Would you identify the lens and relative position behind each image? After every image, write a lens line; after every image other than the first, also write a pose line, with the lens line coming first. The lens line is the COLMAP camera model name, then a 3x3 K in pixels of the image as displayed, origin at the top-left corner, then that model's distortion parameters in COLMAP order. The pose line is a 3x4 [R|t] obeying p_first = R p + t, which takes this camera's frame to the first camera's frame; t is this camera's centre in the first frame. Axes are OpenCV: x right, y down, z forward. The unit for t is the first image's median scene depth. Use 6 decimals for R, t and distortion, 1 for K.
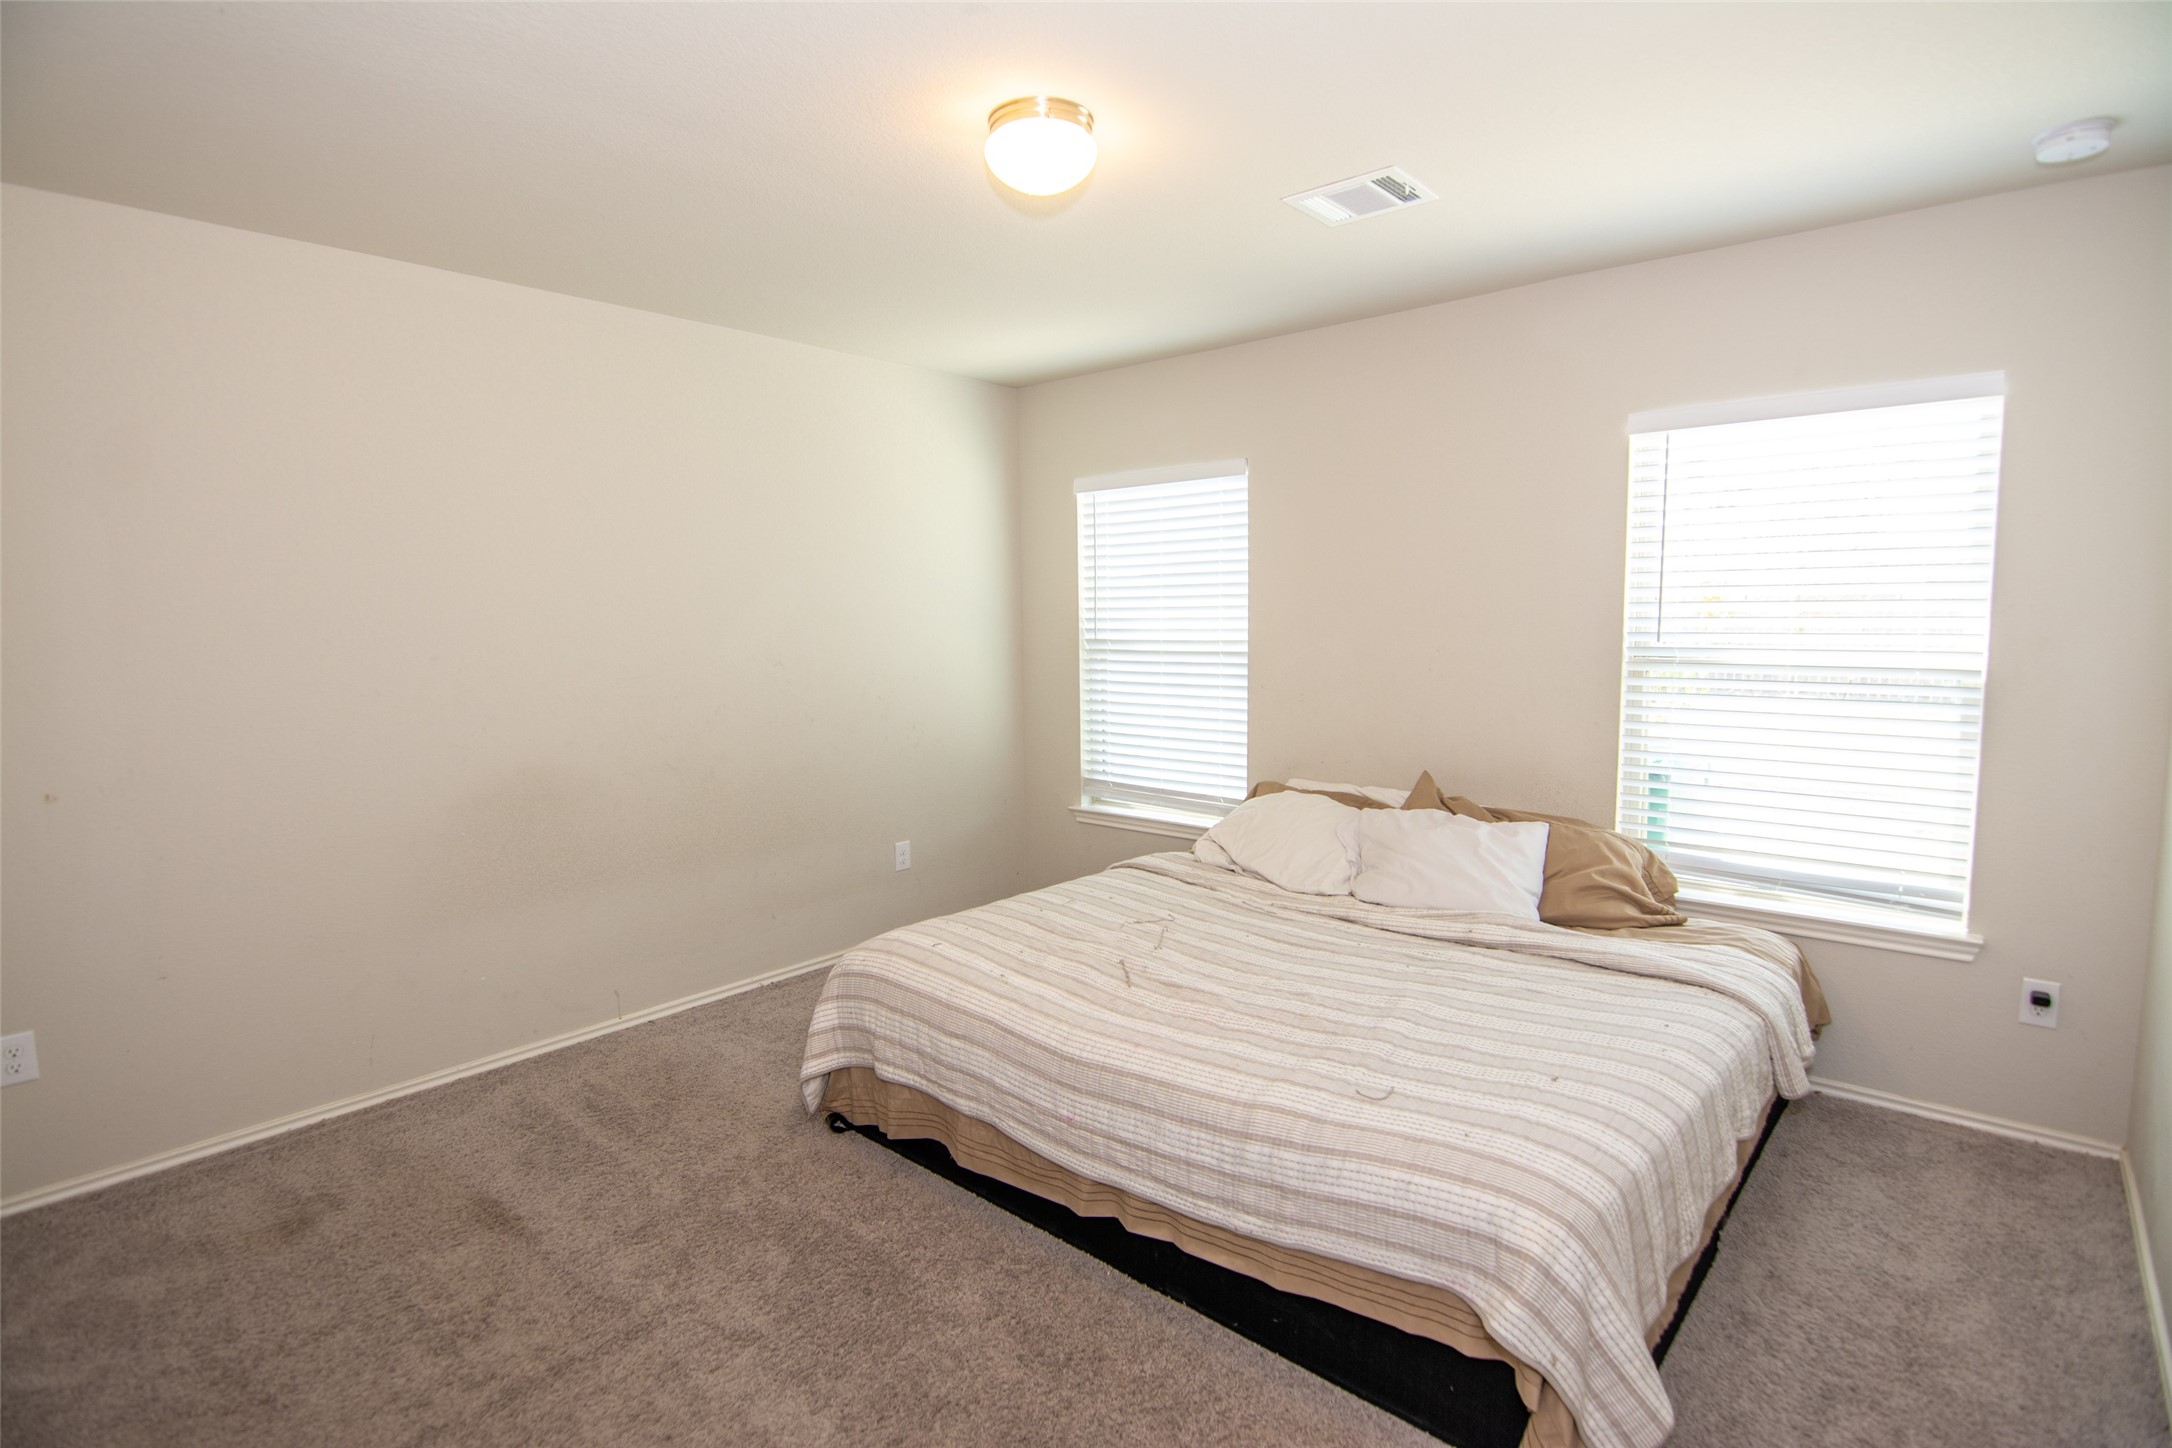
lens RADIAL K [[1061.7, 0, 1076.2], [0, 1061.7, 723.0], [0, 0, 1]] dist [-0.004001, -0.011218]
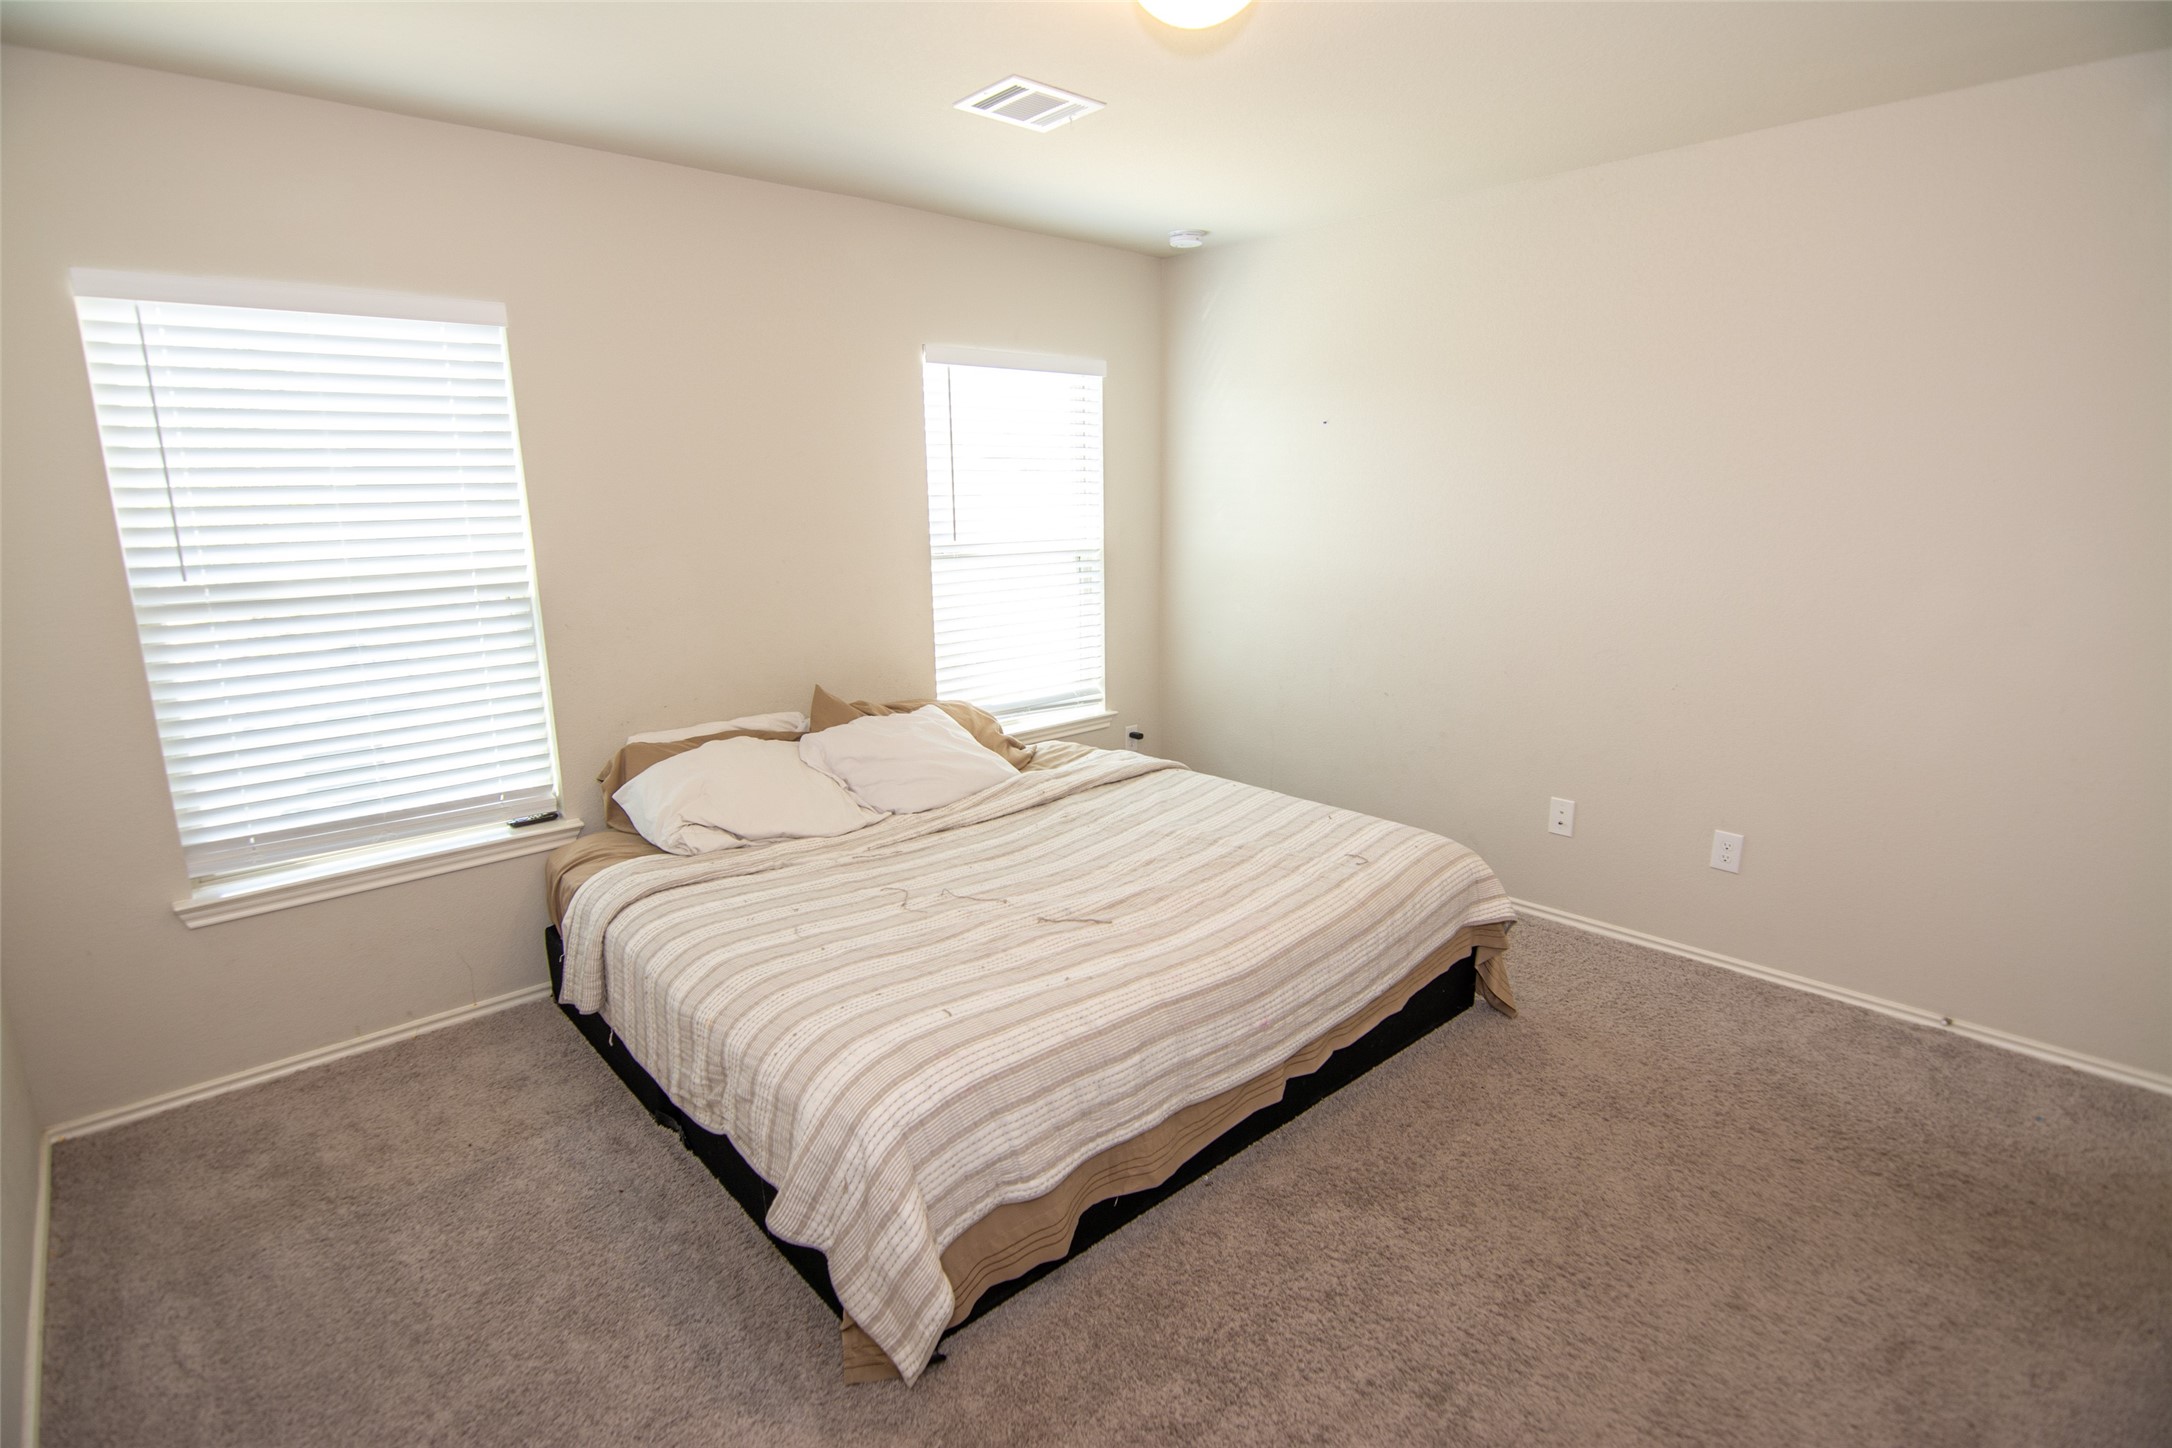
lens RADIAL K [[1061.7, 0, 1083.0], [0, 1061.7, 727.2], [0, 0, 1]] dist [-0.004001, -0.011218]
pose [[0.108904, -0.204641, 0.972760, -0.794164], [0.119042, 0.974223, 0.191621, -0.099285], [-0.986899, 0.094931, 0.130458, 0.842405]]
